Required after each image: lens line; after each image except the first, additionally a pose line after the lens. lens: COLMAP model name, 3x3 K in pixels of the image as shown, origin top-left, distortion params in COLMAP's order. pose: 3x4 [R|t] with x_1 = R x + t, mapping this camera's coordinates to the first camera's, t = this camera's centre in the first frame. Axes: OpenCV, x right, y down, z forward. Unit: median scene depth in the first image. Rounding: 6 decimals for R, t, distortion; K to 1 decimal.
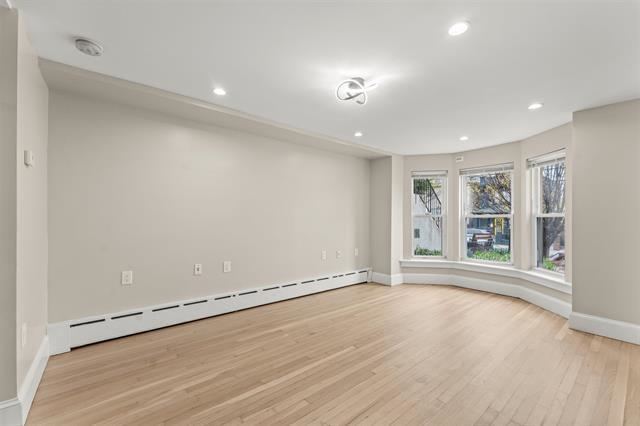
lens RADIAL K [[264.0, 0, 315.3], [0, 264.0, 220.1], [0, 0, 1]] dist [0.000620, -0.000026]
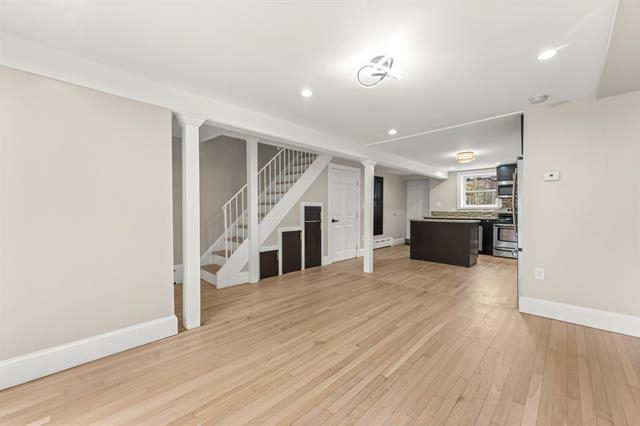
lens RADIAL K [[256.0, 0, 319.4], [0, 256.0, 211.2], [0, 0, 1]] dist [0.001187, 0.000014]
pose [[-0.993158, -0.003263, -0.116729, 0.269642], [-0.004222, 0.999959, 0.007971, -0.002576], [0.116698, 0.008410, -0.993132, 1.085373]]
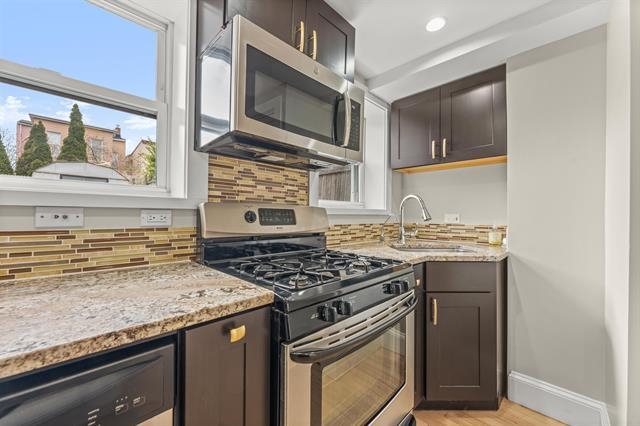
lens RADIAL K [[256.0, 0, 319.4], [0, 256.0, 211.2], [0, 0, 1]] dist [0.001187, 0.000014]
pose [[0.111042, -0.010945, -0.993755, -0.855432], [-0.016413, 0.999783, -0.012845, -0.006532], [0.993680, 0.017736, 0.110839, -0.422057]]
